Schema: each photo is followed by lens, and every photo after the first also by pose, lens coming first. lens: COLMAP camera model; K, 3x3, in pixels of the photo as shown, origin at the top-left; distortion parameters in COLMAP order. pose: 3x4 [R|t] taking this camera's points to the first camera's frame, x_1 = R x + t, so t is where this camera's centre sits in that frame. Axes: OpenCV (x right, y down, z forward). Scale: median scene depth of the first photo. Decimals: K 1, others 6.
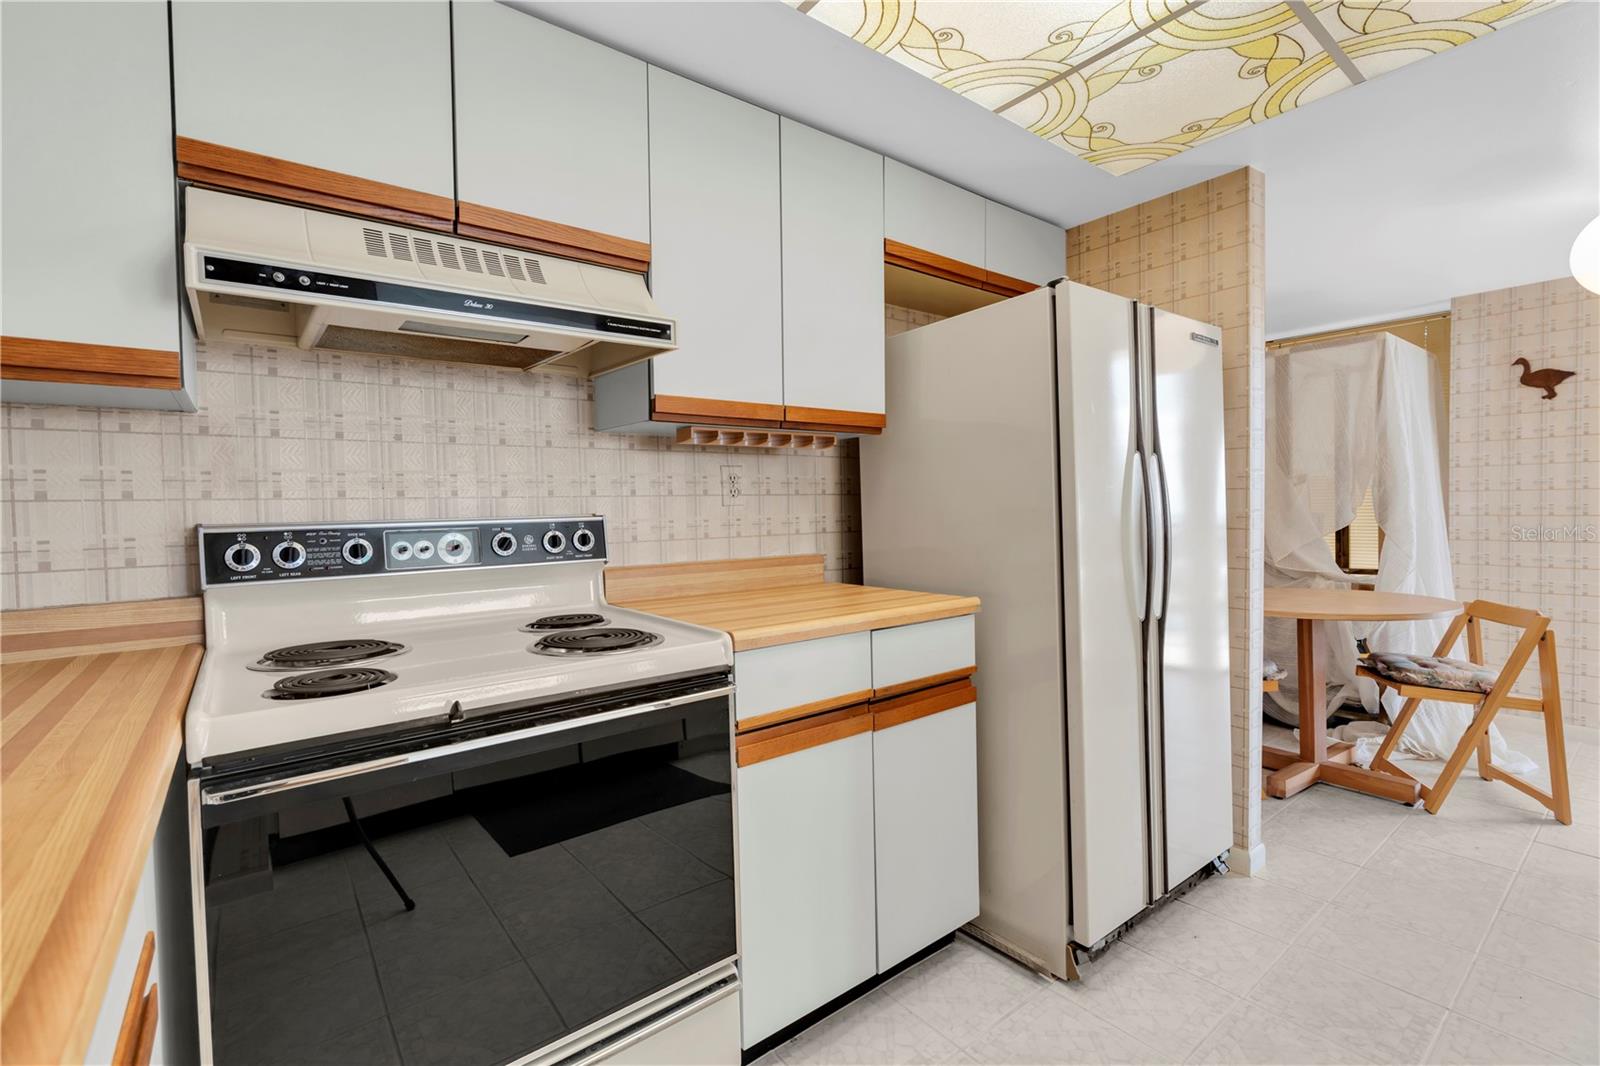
lens RADIAL K [[714.2, 0, 797.5], [0, 714.2, 528.9], [0, 0, 1]] dist [-0.004691, 0.002844]
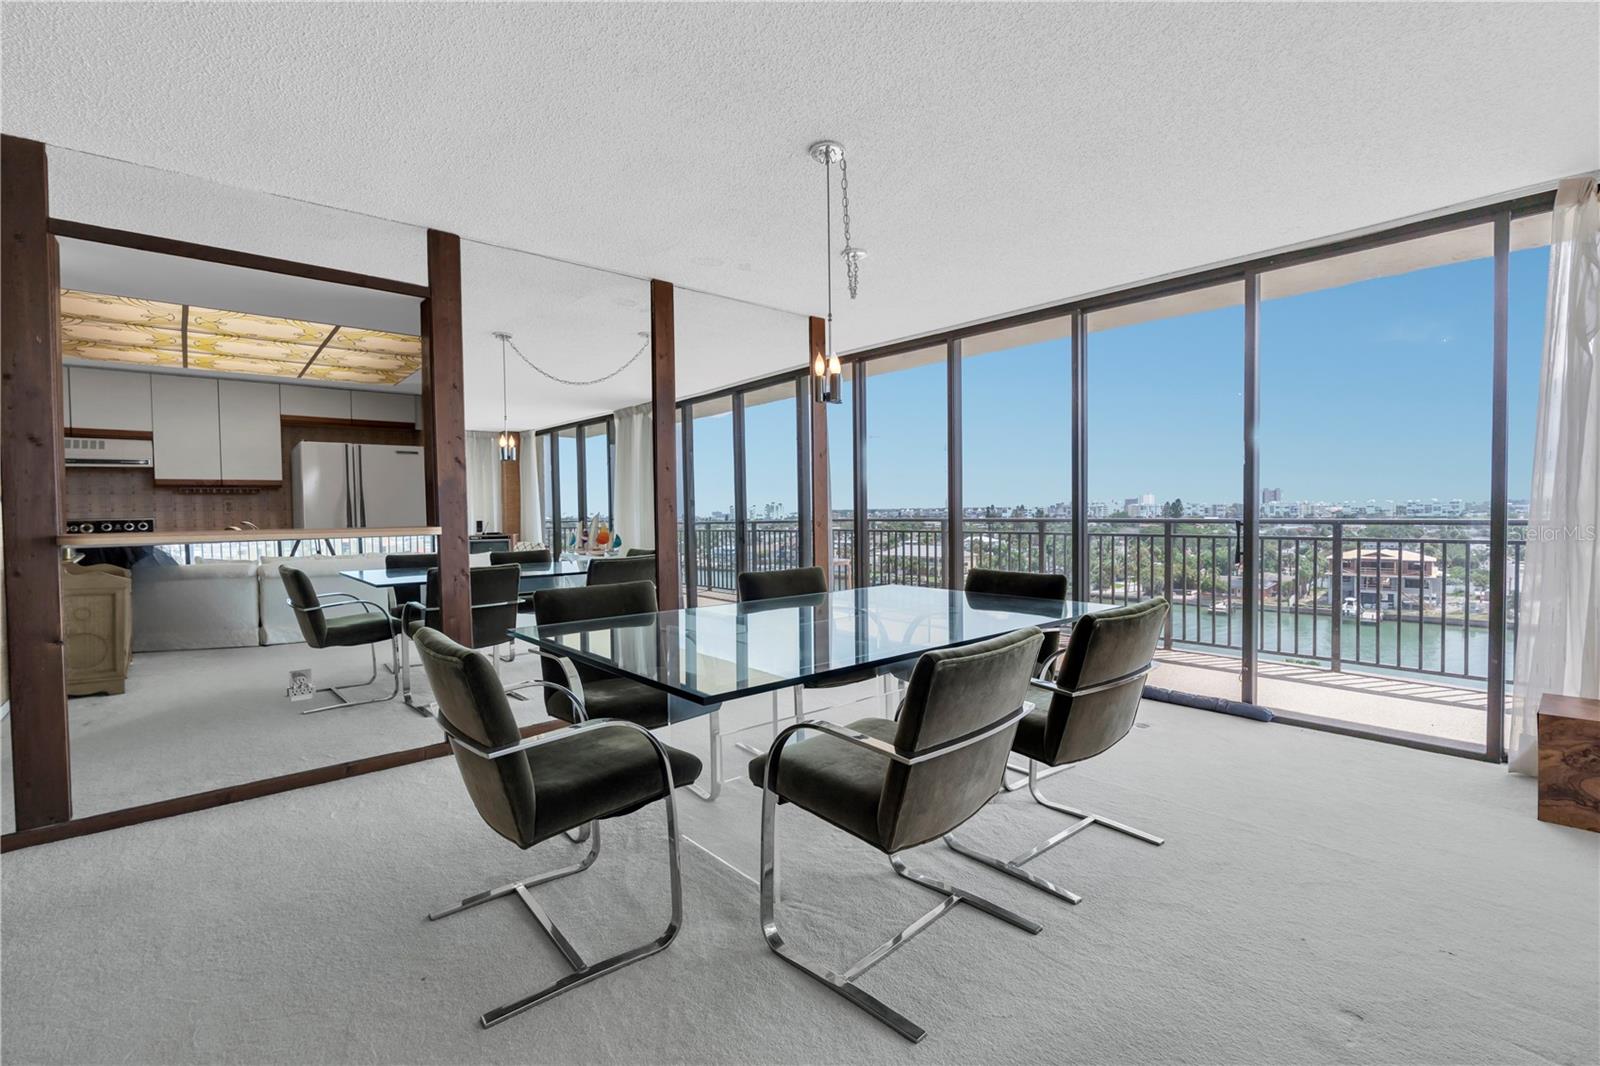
lens RADIAL K [[714.2, 0, 794.6], [0, 714.2, 521.1], [0, 0, 1]] dist [-0.004691, 0.002844]
pose [[0.998912, -0.000497, 0.046638, 2.381227], [0.001220, 0.999879, -0.015480, 0.045015], [-0.046625, 0.015520, 0.998792, -2.173335]]
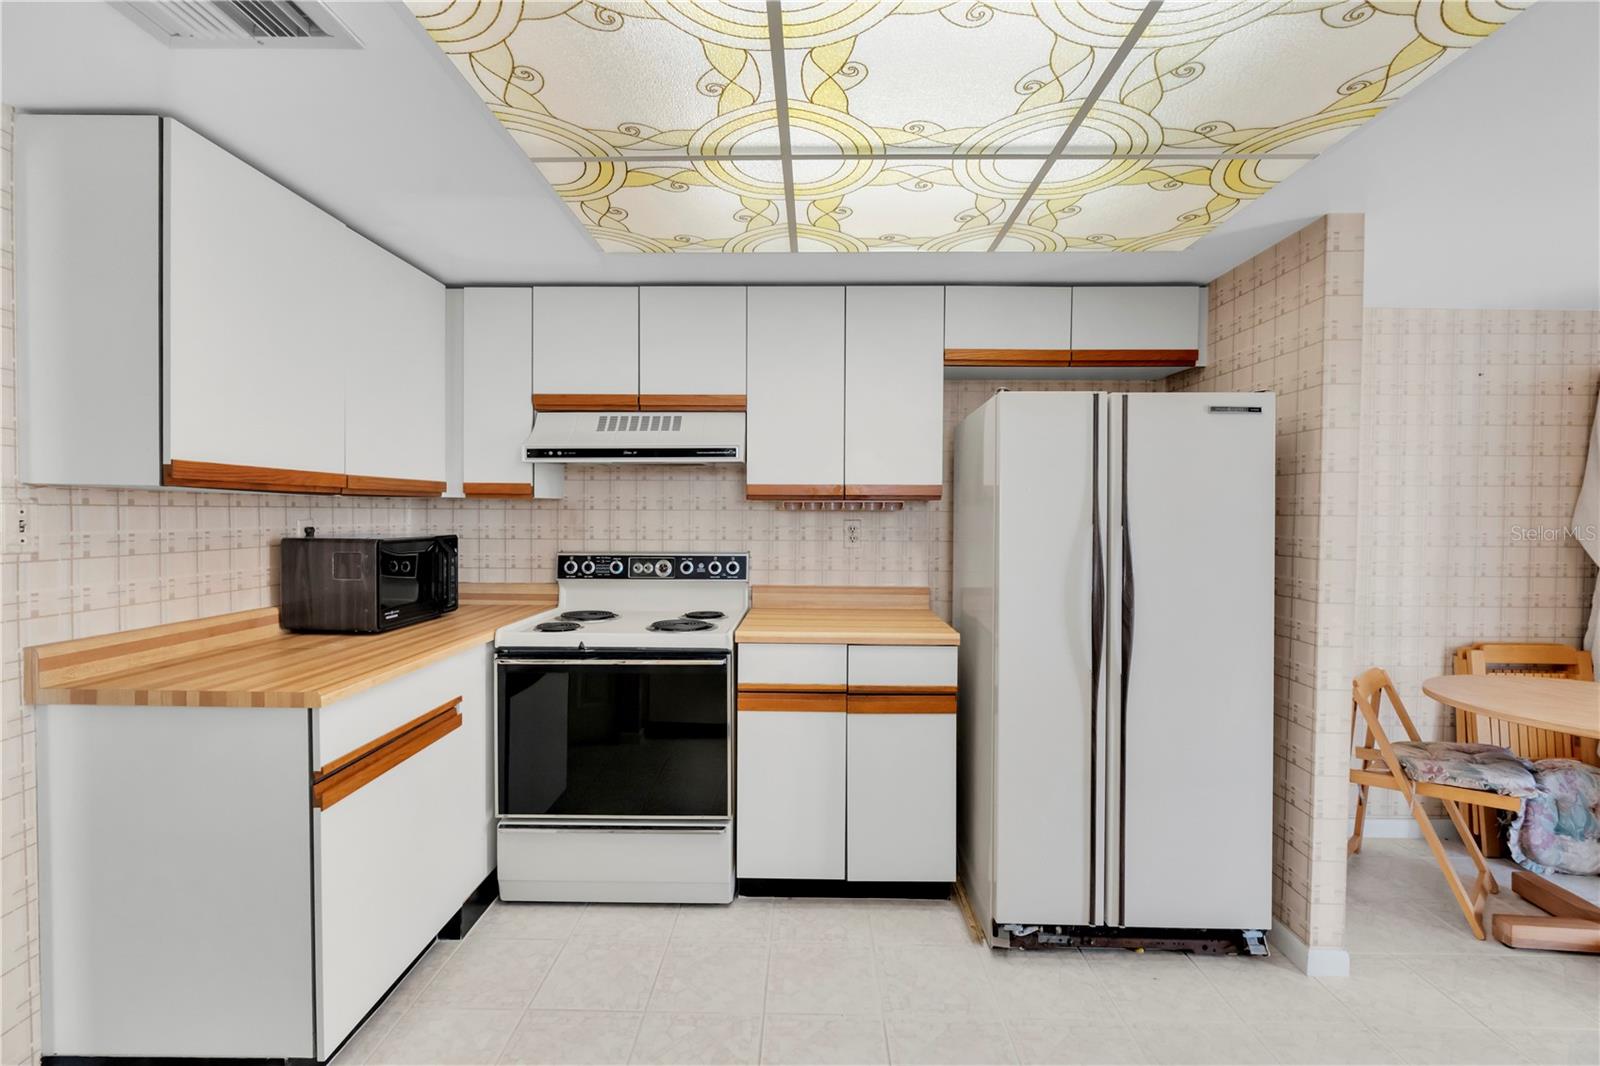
lens RADIAL K [[714.2, 0, 795.1], [0, 714.2, 529.9], [0, 0, 1]] dist [-0.004691, 0.002844]
pose [[0.774247, 0.038297, -0.631723, 0.919476], [-0.040022, 0.999132, 0.011519, -0.104034], [0.631616, 0.016365, 0.775108, -0.207644]]
